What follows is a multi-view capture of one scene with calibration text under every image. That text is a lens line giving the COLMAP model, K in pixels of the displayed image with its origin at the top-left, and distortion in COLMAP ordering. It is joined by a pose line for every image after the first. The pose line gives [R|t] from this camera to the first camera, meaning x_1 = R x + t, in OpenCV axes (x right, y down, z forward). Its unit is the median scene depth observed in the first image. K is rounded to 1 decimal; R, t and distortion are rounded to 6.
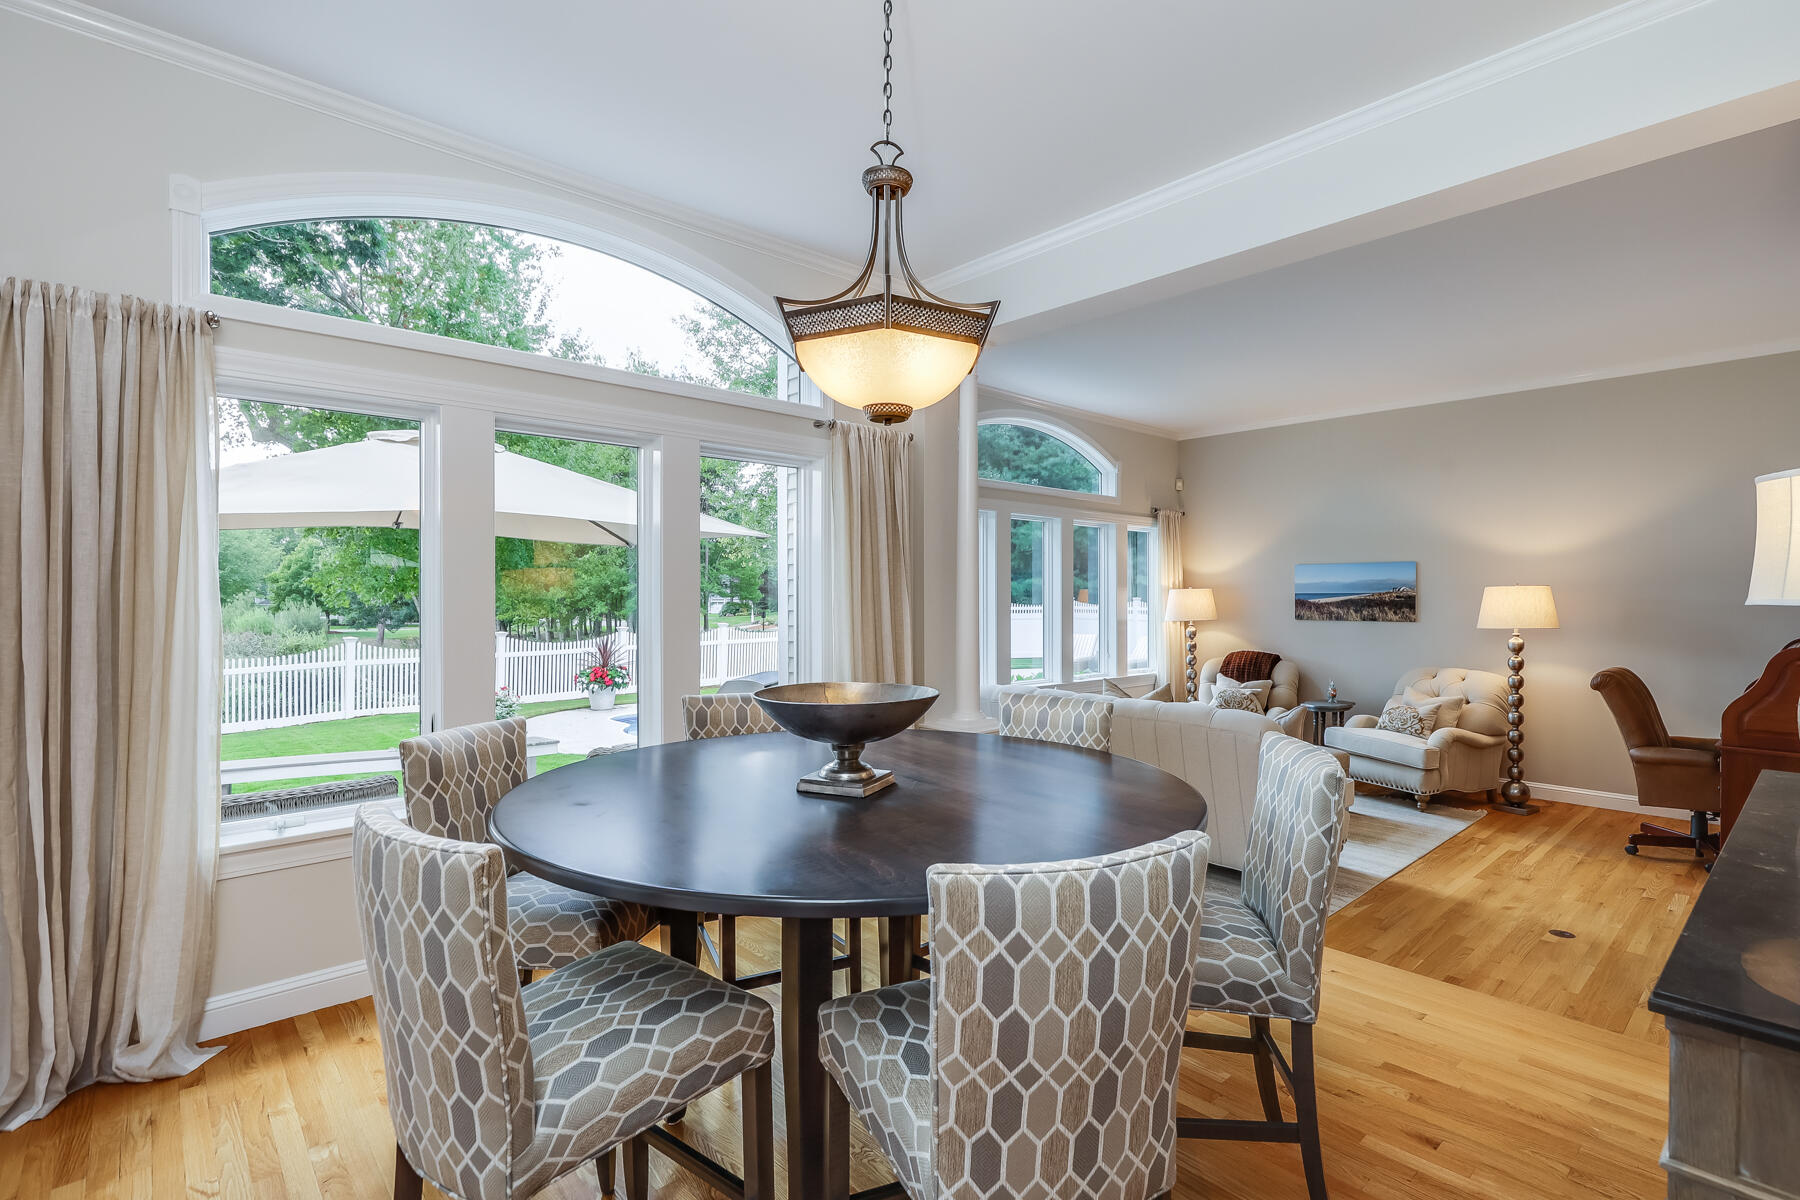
lens RADIAL K [[824.6, 0, 902.8], [0, 824.6, 590.6], [0, 0, 1]] dist [0.001035, 0.000242]
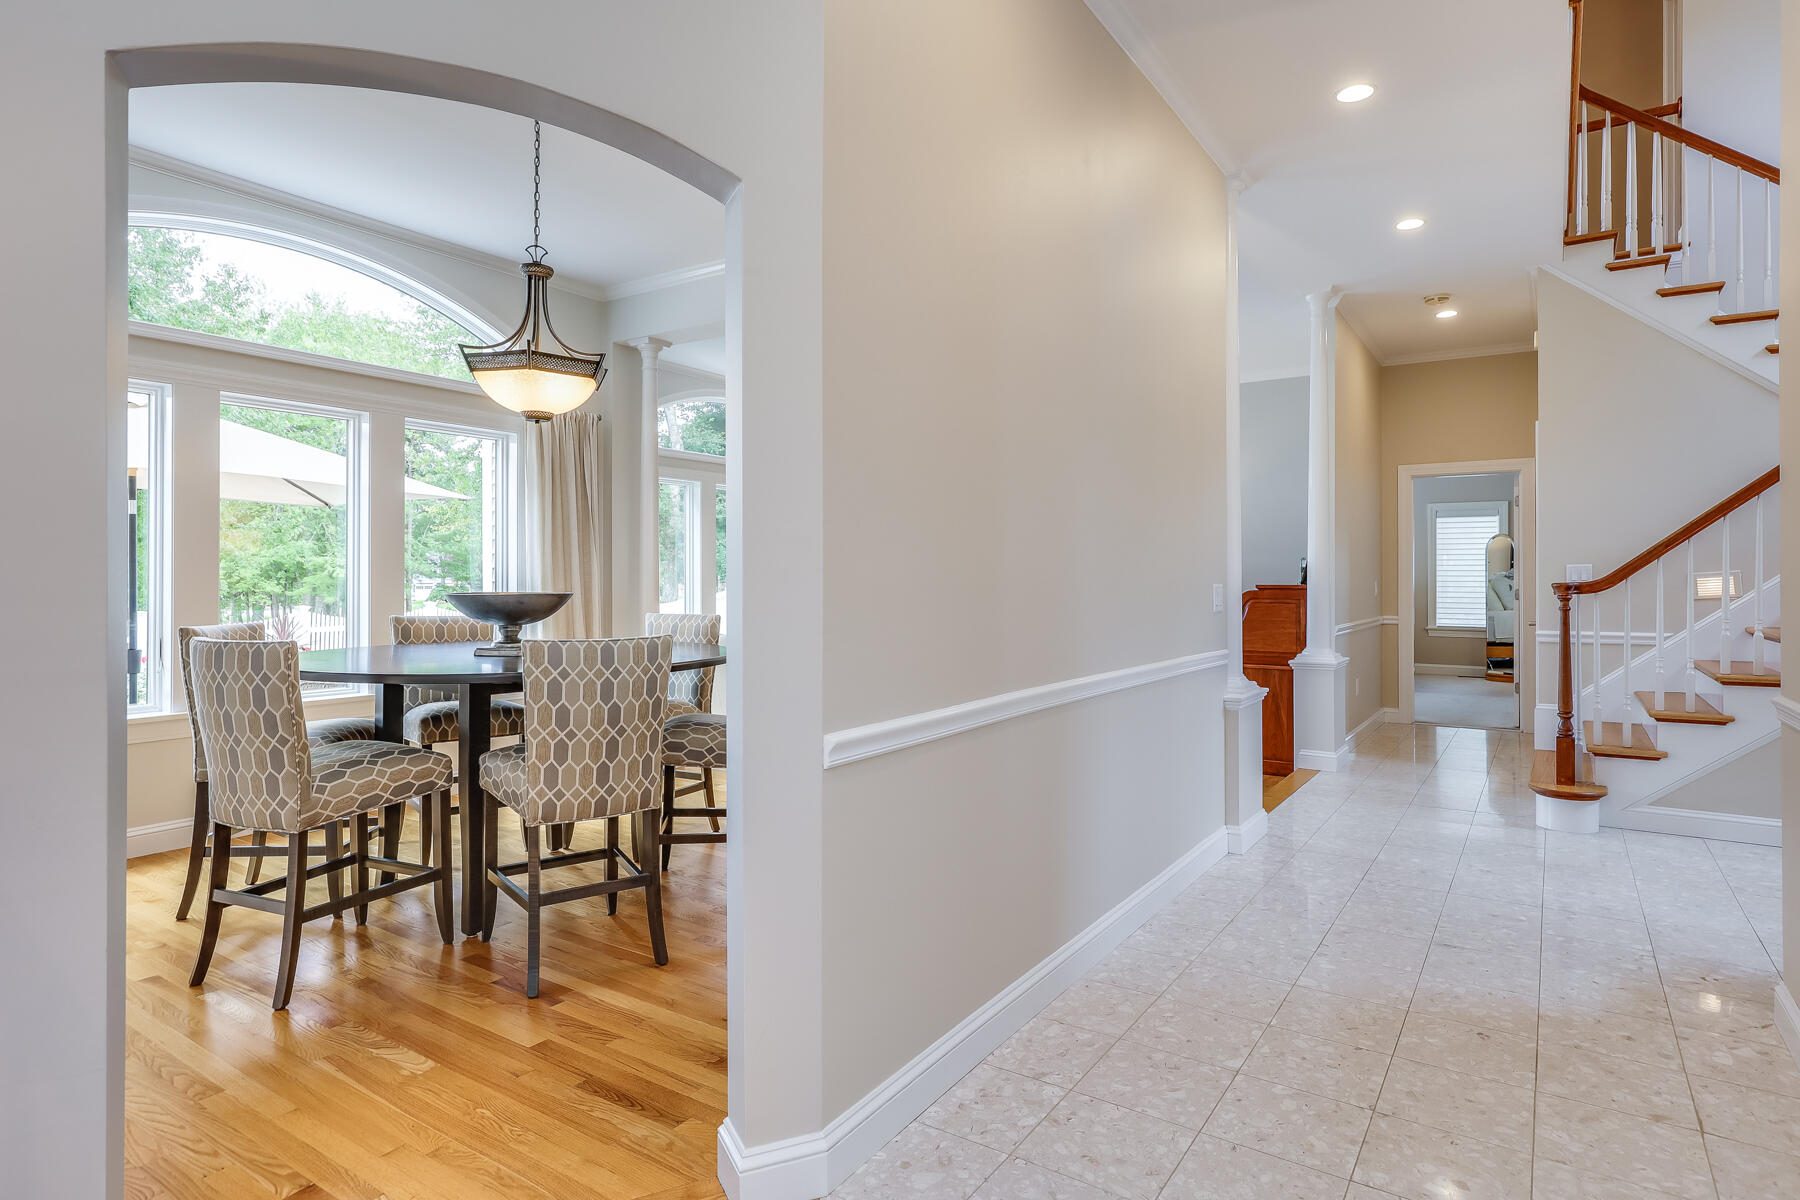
lens RADIAL K [[959.4, 0, 903.7], [0, 959.4, 569.3], [0, 0, 1]] dist [0.014979, -0.000118]
pose [[0.971341, 0.002193, 0.237679, 0.296355], [-0.000548, 0.999975, -0.006986, 0.119363], [-0.237689, 0.006655, 0.971319, -1.253505]]
